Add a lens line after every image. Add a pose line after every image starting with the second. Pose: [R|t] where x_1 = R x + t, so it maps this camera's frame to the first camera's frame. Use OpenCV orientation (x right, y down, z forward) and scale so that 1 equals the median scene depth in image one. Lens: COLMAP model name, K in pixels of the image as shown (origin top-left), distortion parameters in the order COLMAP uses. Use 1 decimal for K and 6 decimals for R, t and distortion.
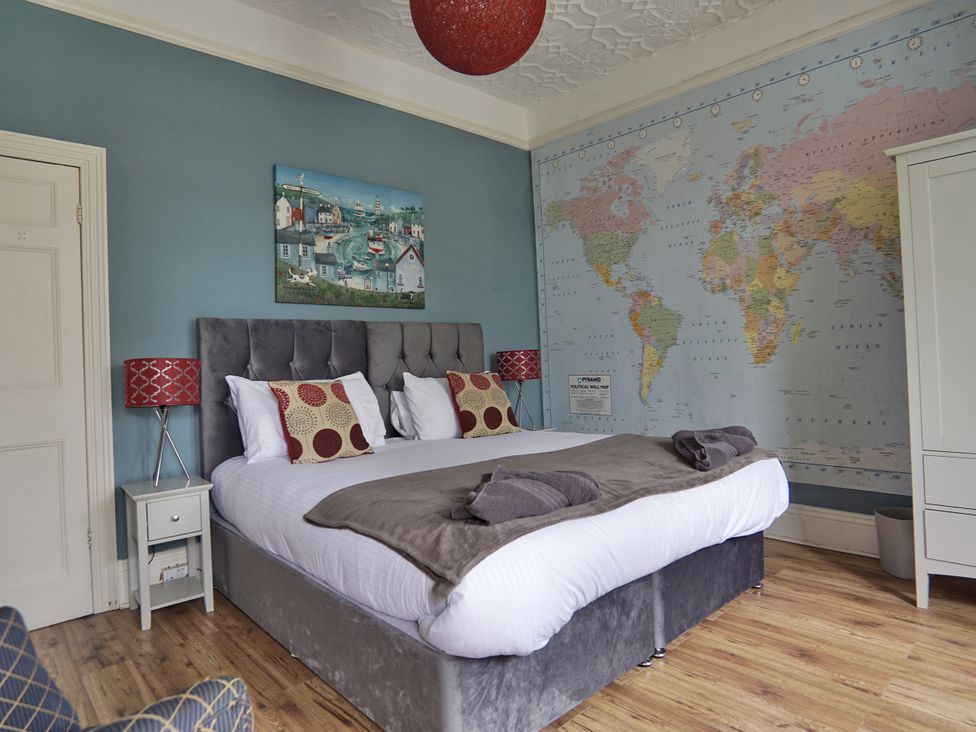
lens RADIAL K [[589.2, 0, 486.8], [0, 589.2, 363.1], [0, 0, 1]] dist [-0.029733, 0.002510]
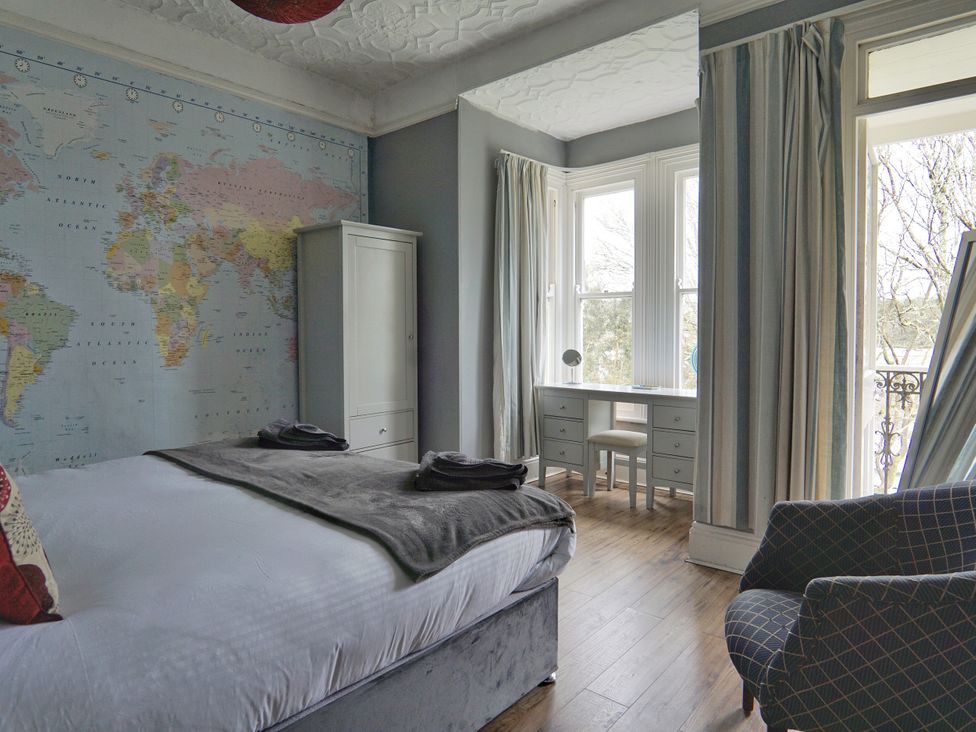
lens RADIAL K [[589.2, 0, 486.7], [0, 589.2, 363.7], [0, 0, 1]] dist [-0.029733, 0.002510]
pose [[-0.113543, -0.021788, 0.993294, -0.617896], [0.015751, 0.999594, 0.023727, -0.019565], [-0.993408, 0.018339, -0.113154, 0.570385]]
